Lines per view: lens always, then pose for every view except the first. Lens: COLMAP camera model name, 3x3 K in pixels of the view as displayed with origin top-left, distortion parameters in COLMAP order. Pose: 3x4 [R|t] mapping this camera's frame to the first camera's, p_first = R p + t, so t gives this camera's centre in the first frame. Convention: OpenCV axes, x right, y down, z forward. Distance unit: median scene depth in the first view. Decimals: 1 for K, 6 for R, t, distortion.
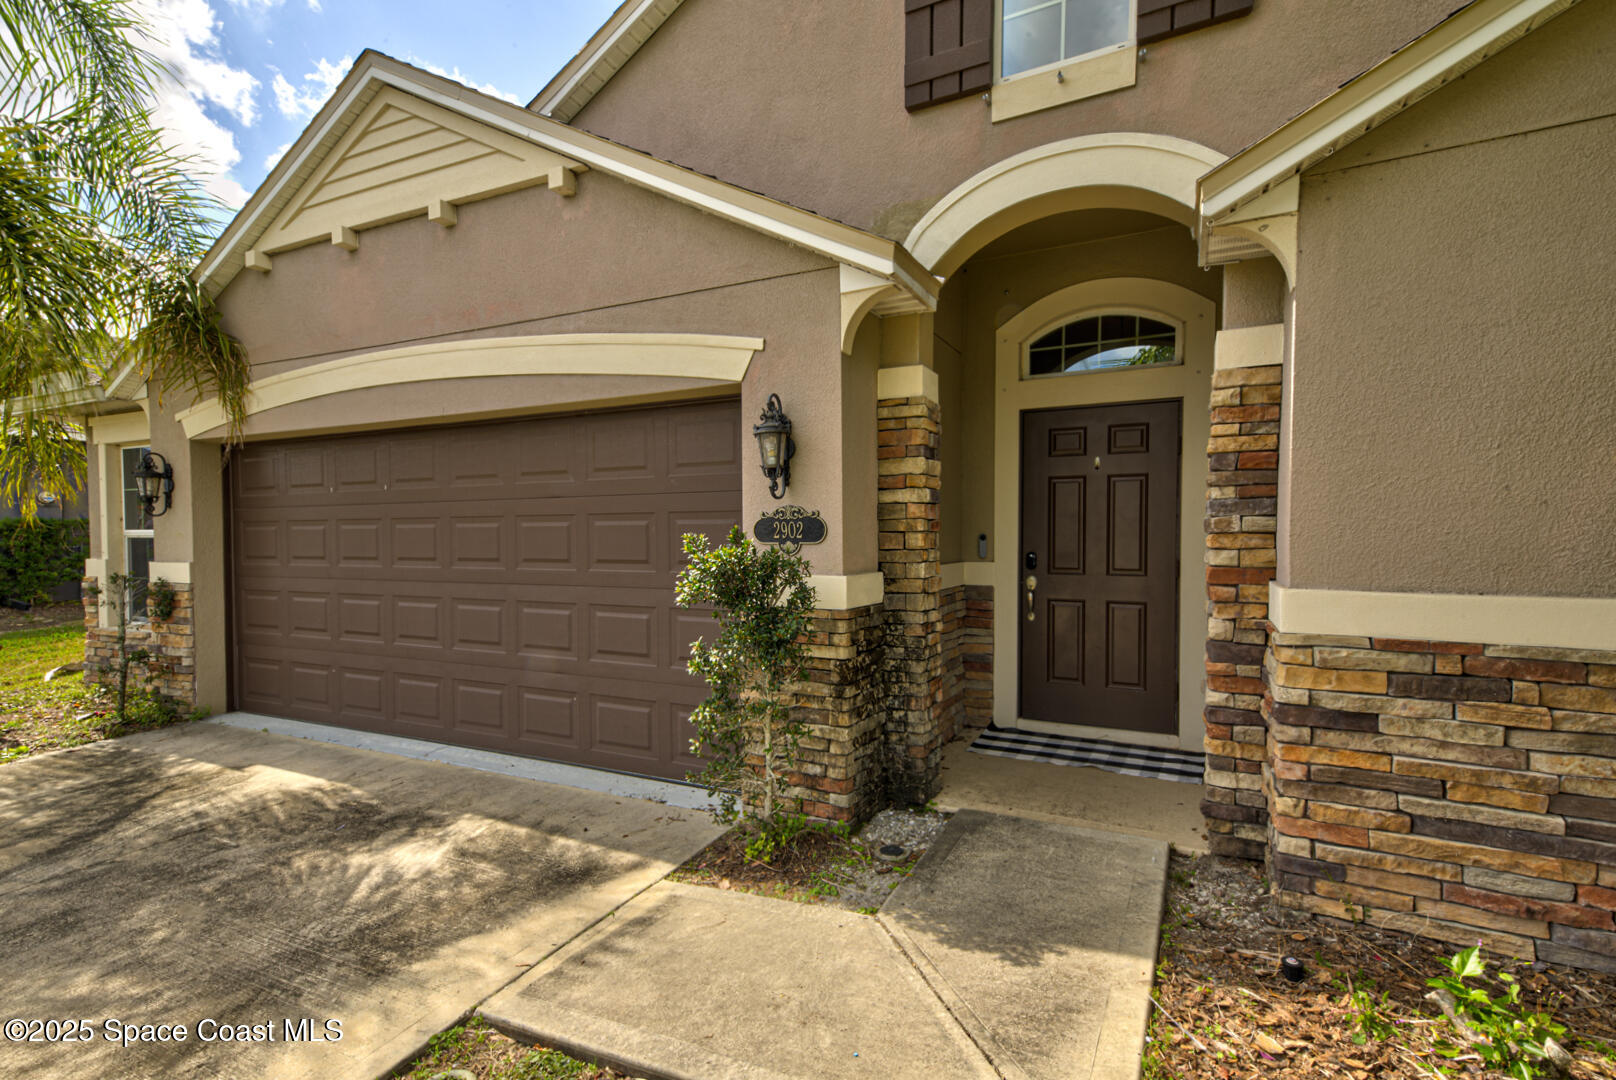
lens RADIAL K [[784.2, 0, 793.4], [0, 784.2, 554.4], [0, 0, 1]] dist [0.046591, 0.000306]
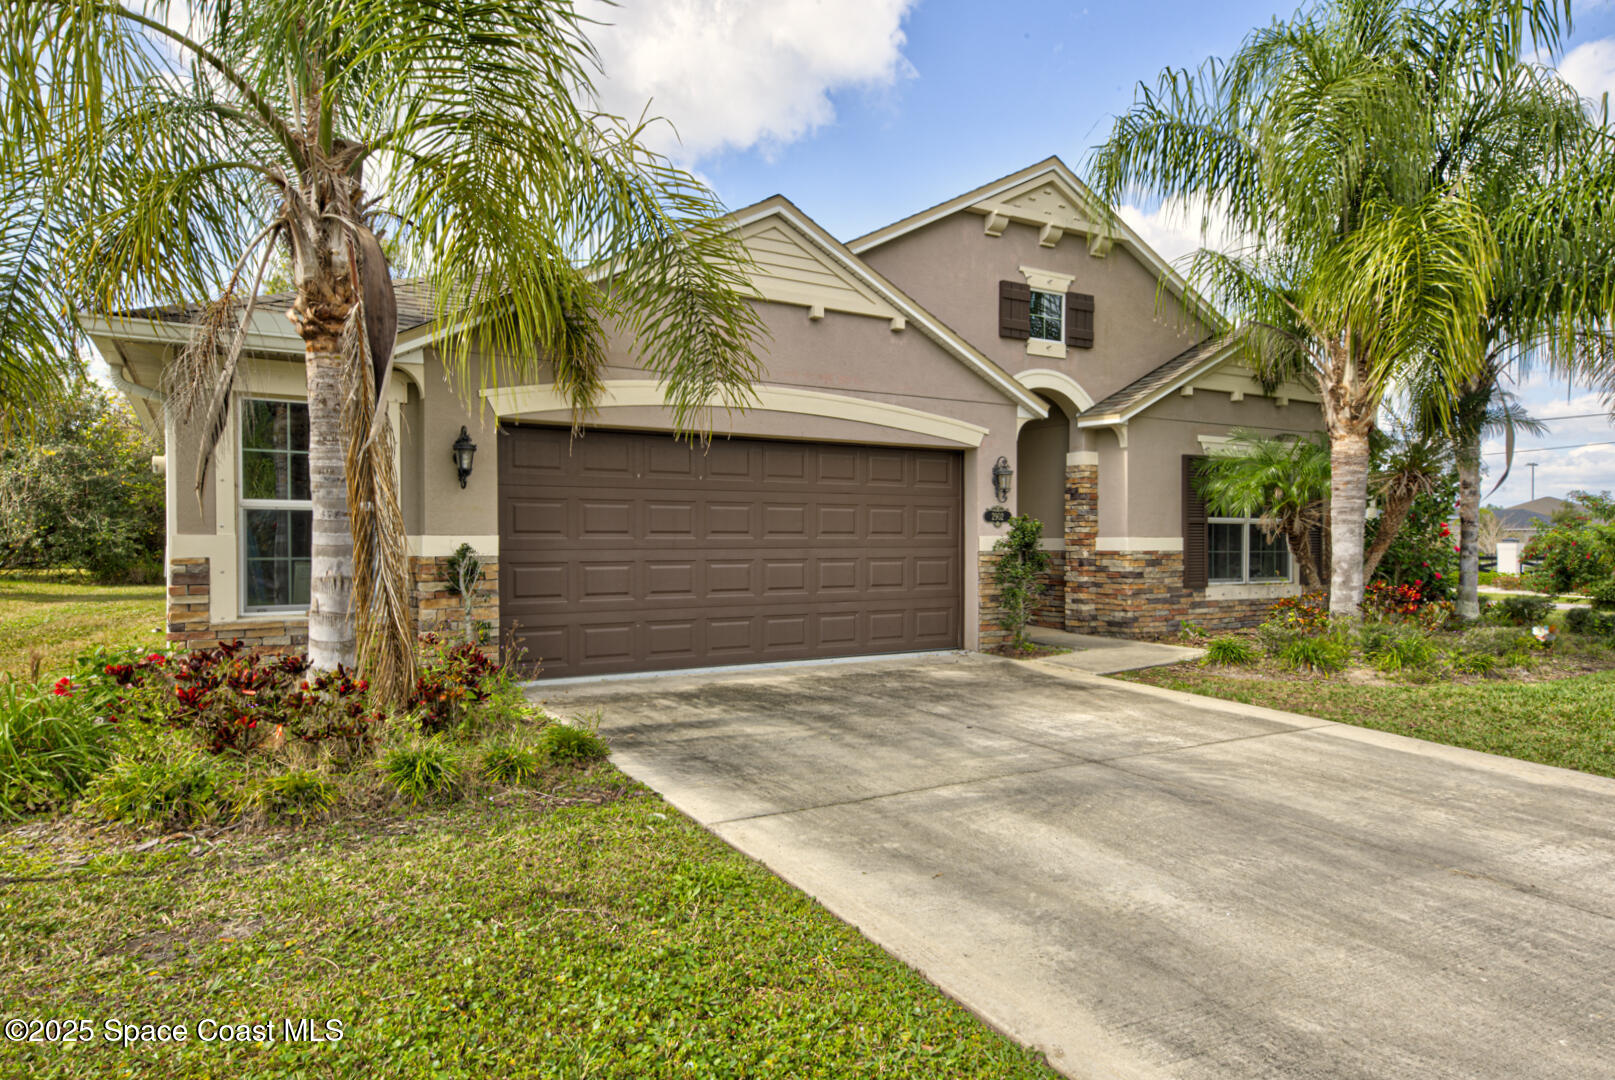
lens RADIAL K [[990.6, 0, 808.5], [0, 990.6, 539.6], [0, 0, 1]] dist [0.029496, 0.000630]
pose [[0.512301, 0.004469, 0.858794, -2.151027], [0.018594, 0.999694, -0.016294, 0.056522], [-0.858605, 0.024316, 0.512062, 0.015206]]
